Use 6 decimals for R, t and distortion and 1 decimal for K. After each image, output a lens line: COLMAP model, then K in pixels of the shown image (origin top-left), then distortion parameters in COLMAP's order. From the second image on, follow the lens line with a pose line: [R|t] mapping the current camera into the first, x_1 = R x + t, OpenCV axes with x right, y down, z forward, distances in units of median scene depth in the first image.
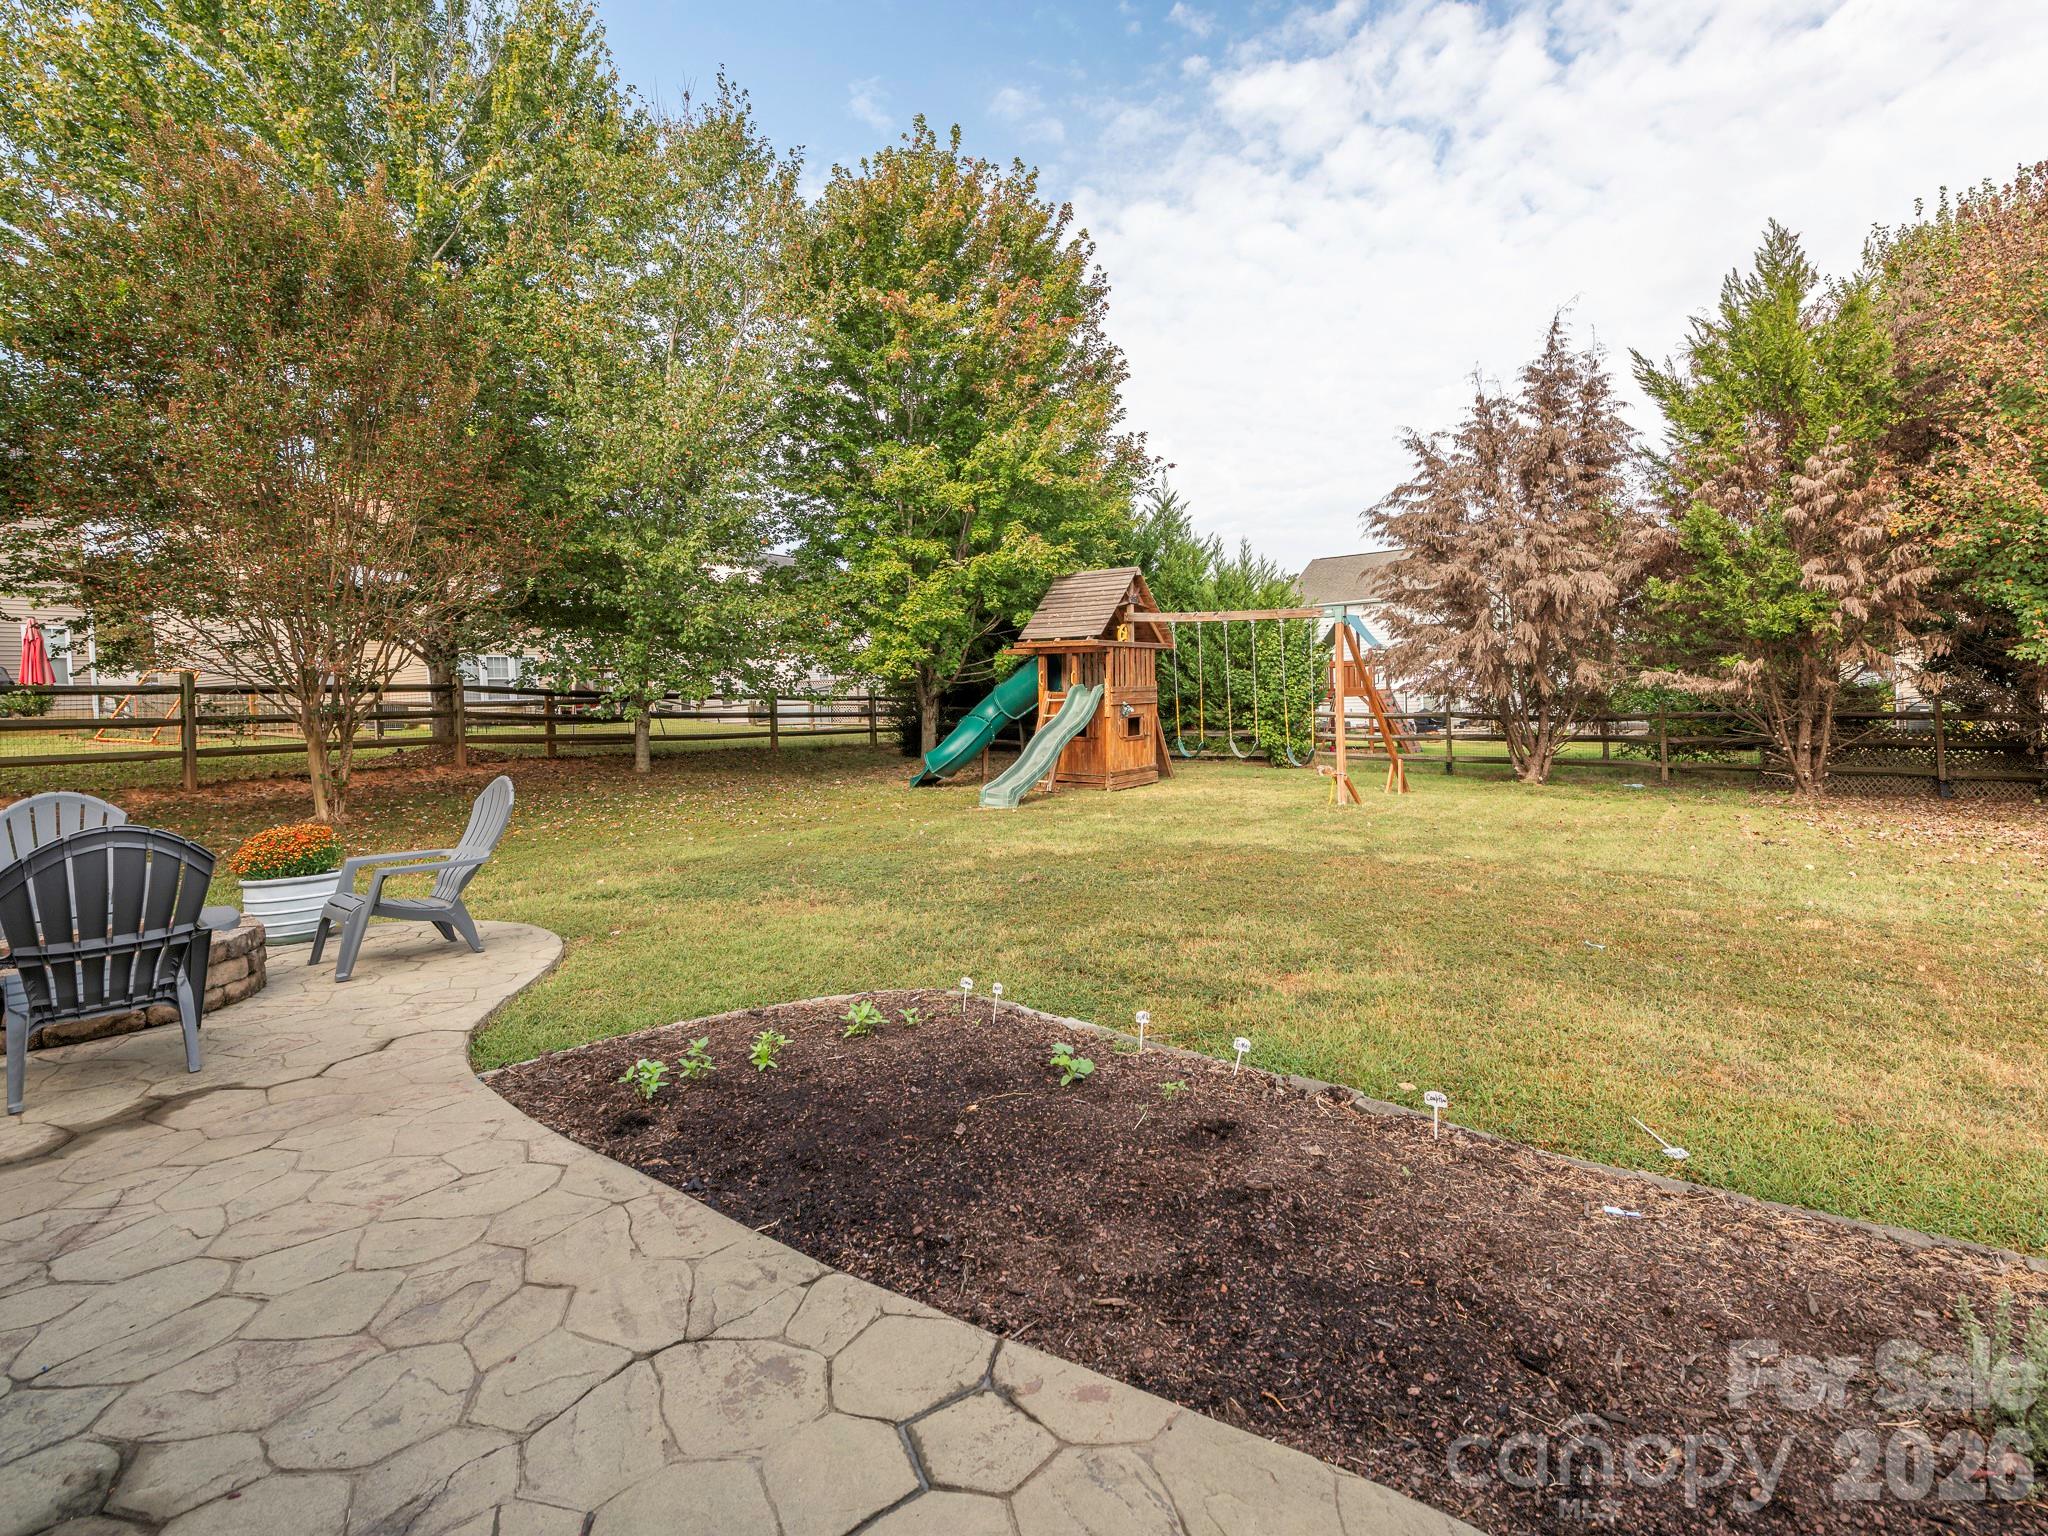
lens RADIAL K [[961.5, 0, 1021.4], [0, 961.5, 723.4], [0, 0, 1]] dist [0.022453, -0.013551]
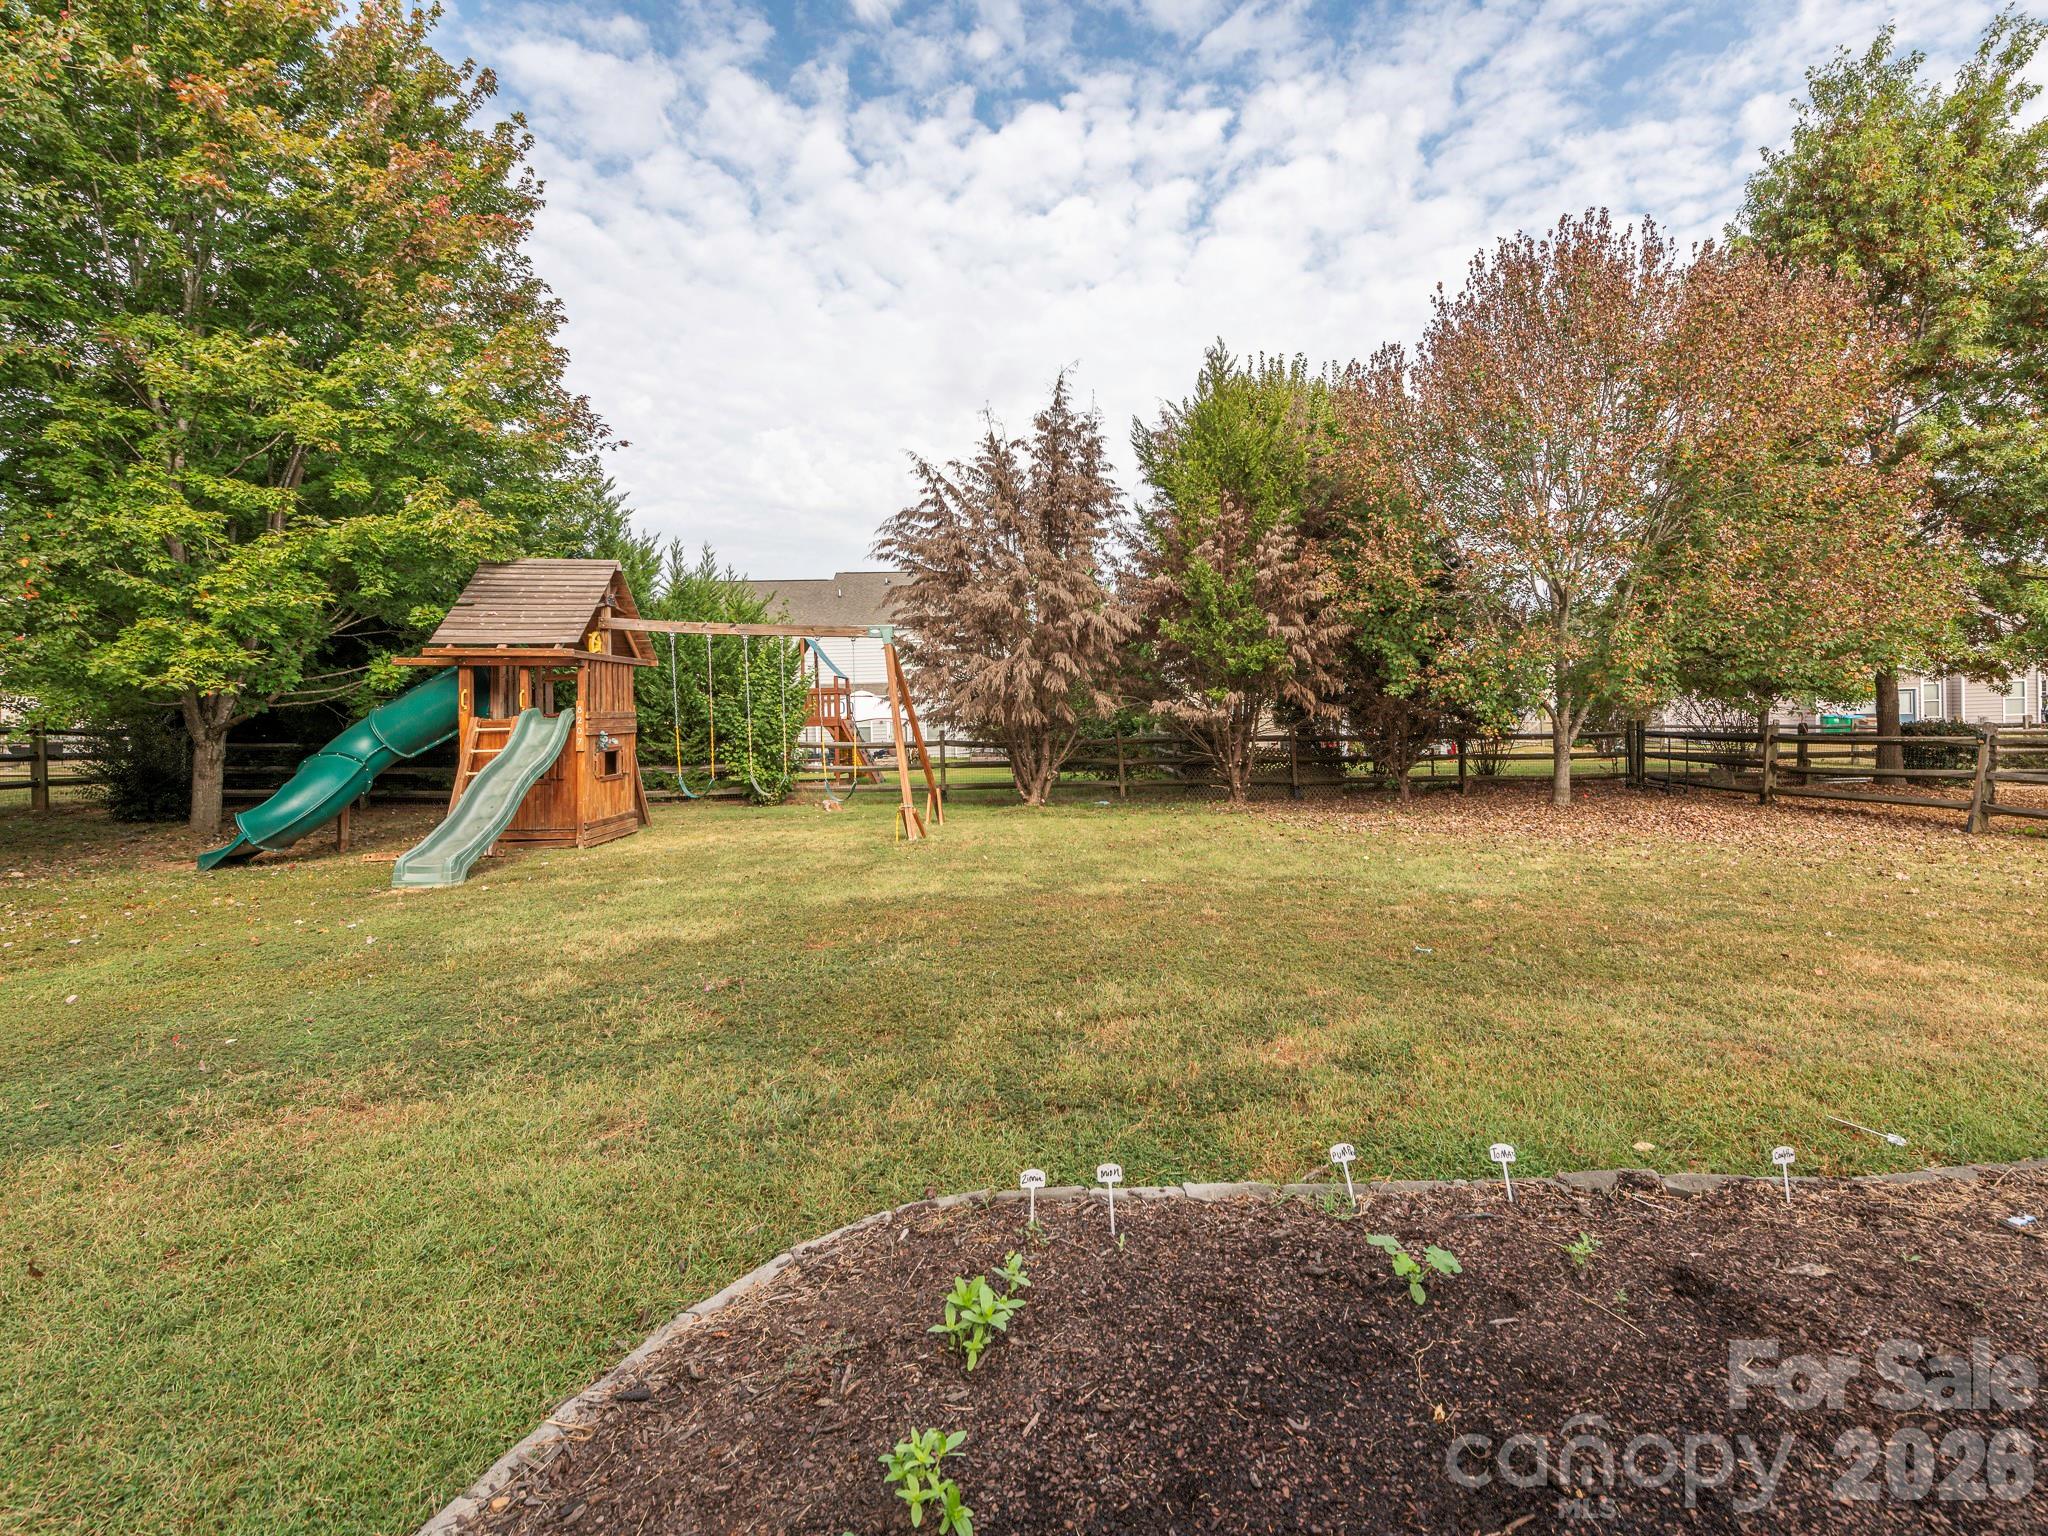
lens RADIAL K [[961.5, 0, 1021.4], [0, 961.5, 723.4], [0, 0, 1]] dist [0.022453, -0.013551]
pose [[0.736031, 0.001591, 0.676946, -0.163058], [0.022345, 0.999395, -0.026645, -0.000560], [-0.676579, 0.034738, 0.735550, 0.187615]]
